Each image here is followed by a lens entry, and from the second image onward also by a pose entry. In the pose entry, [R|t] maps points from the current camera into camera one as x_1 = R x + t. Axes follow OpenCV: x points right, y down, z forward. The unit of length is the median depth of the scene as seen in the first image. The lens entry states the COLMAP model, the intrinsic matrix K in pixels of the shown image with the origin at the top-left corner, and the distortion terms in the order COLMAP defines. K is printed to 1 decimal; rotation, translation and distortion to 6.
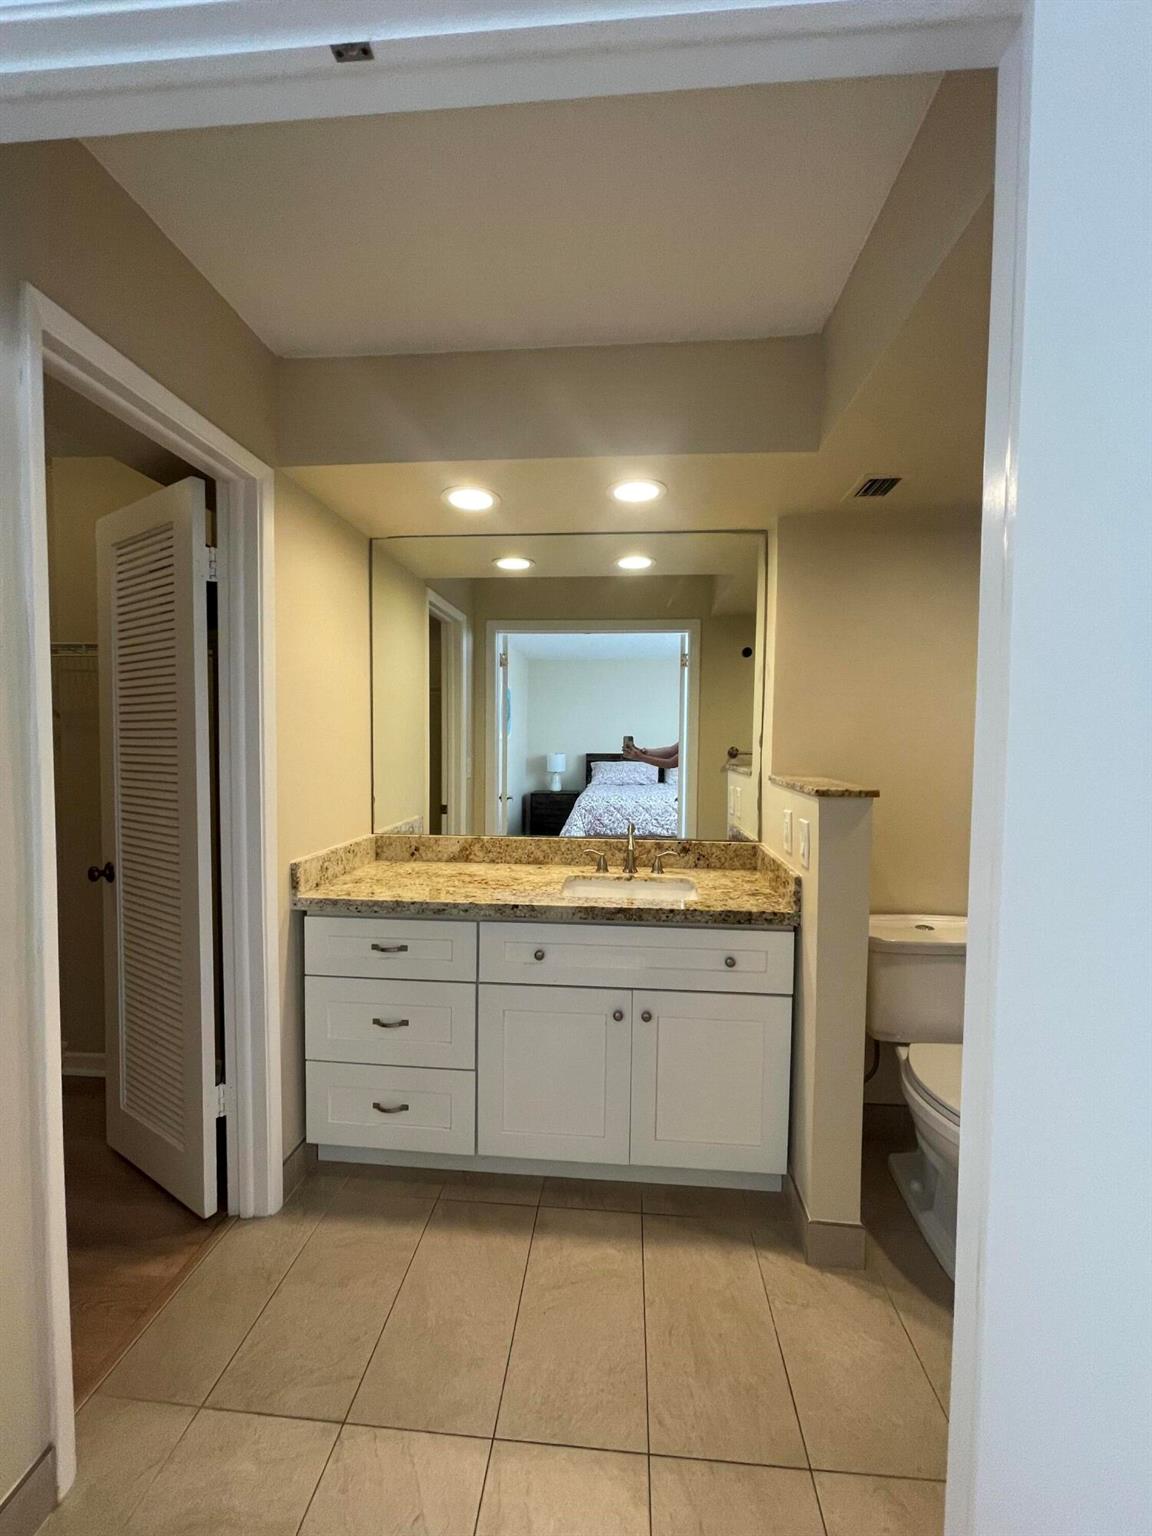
lens RADIAL K [[621.1, 0, 582.6], [0, 621.1, 766.6], [0, 0, 1]] dist [-0.002378, -0.000157]
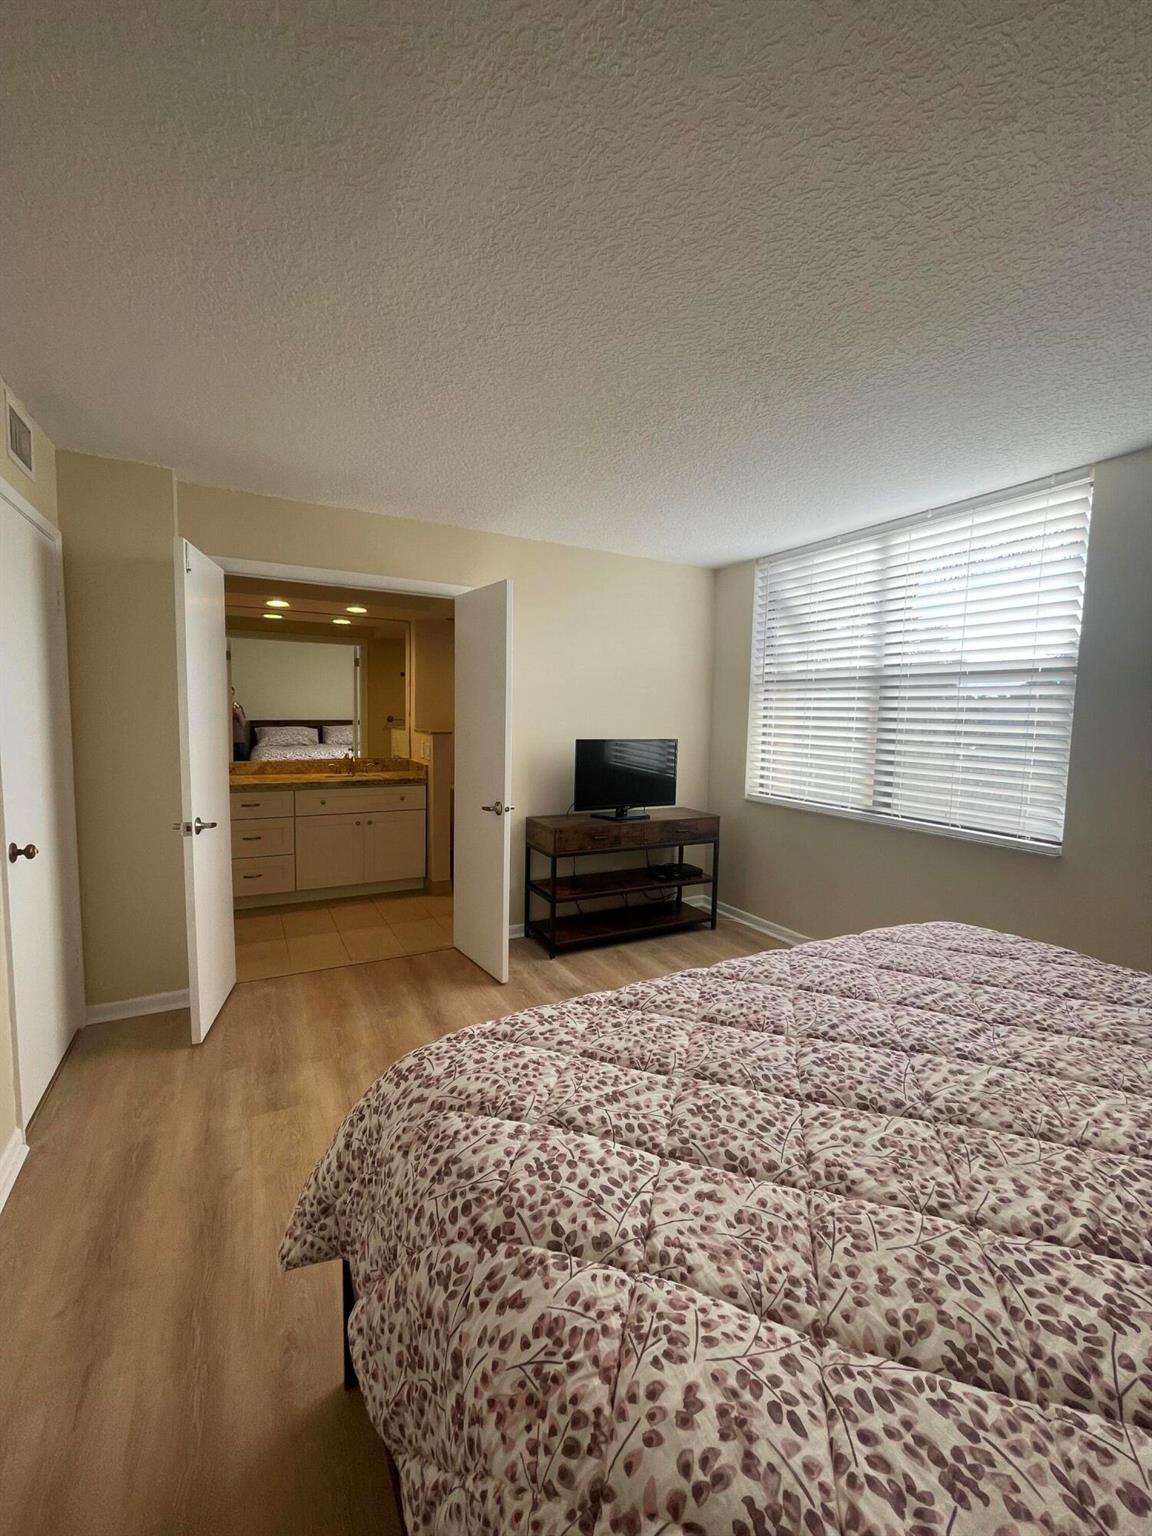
lens RADIAL K [[621.1, 0, 578.3], [0, 621.1, 765.2], [0, 0, 1]] dist [-0.002378, -0.000157]
pose [[0.838441, -0.036574, 0.543764, -0.447459], [0.009155, 0.998550, 0.053047, 0.032032], [-0.544915, -0.039498, 0.837560, -1.278410]]
